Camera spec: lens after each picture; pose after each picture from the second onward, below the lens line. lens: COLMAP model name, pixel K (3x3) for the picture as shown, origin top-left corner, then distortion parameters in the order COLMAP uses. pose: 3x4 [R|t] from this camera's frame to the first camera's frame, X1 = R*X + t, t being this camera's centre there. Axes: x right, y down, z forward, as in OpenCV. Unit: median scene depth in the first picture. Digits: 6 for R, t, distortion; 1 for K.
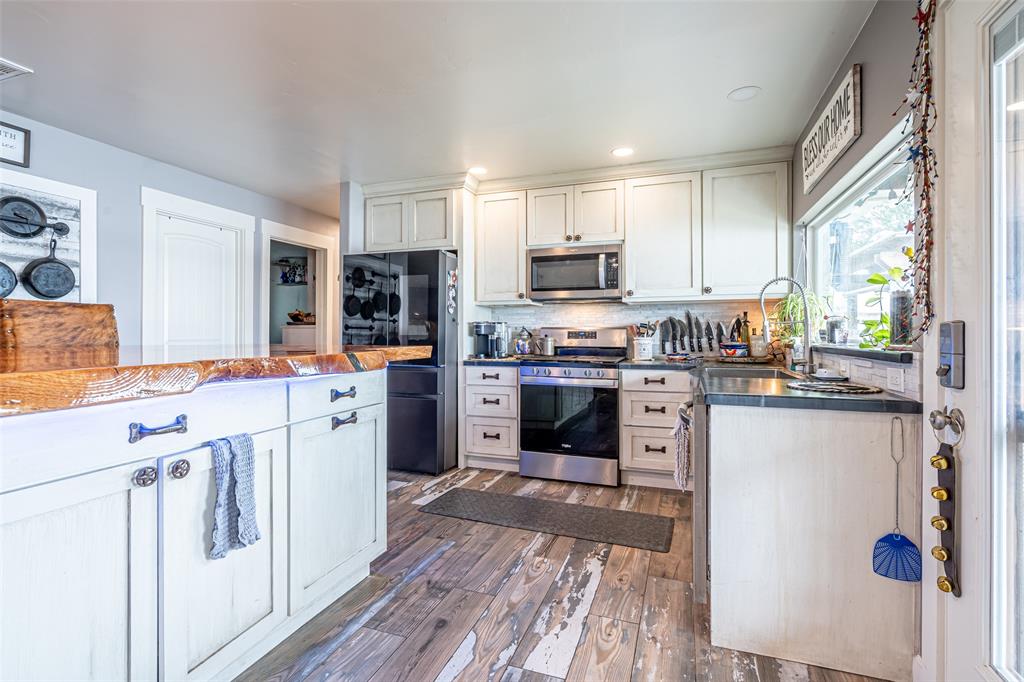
lens RADIAL K [[476.8, 0, 515.1], [0, 476.8, 332.0], [0, 0, 1]] dist [-0.002794, 0.000385]
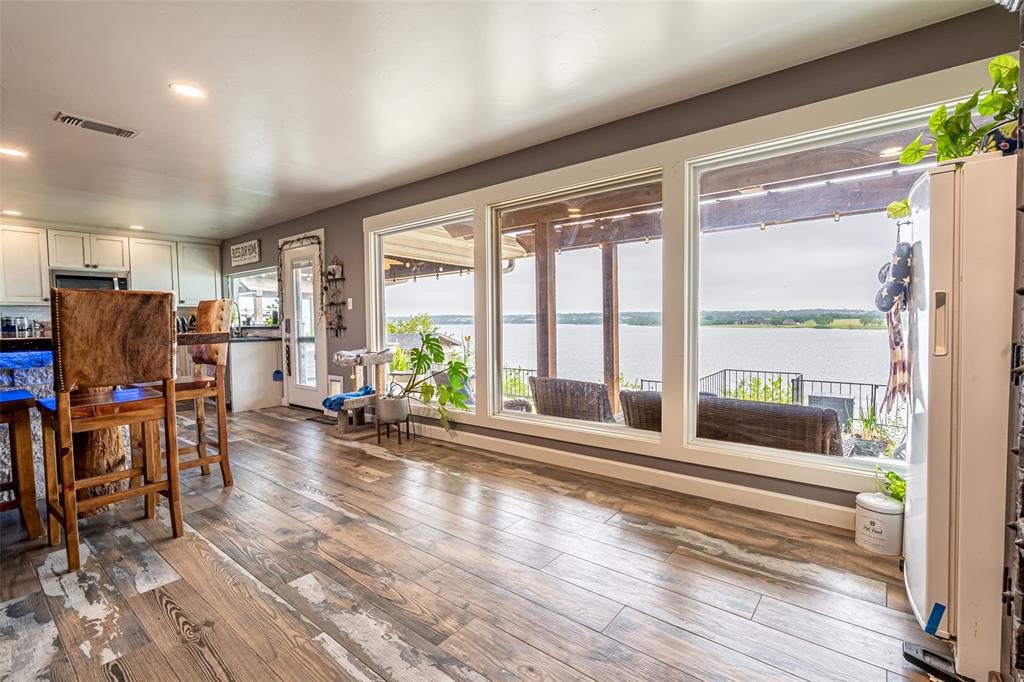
lens RADIAL K [[476.8, 0, 515.4], [0, 476.8, 338.4], [0, 0, 1]] dist [-0.002794, 0.000385]
pose [[0.328625, -0.044934, 0.943391, -2.577494], [0.012606, 0.998987, 0.043190, -0.004290], [-0.944376, -0.002301, 0.328859, -2.471234]]
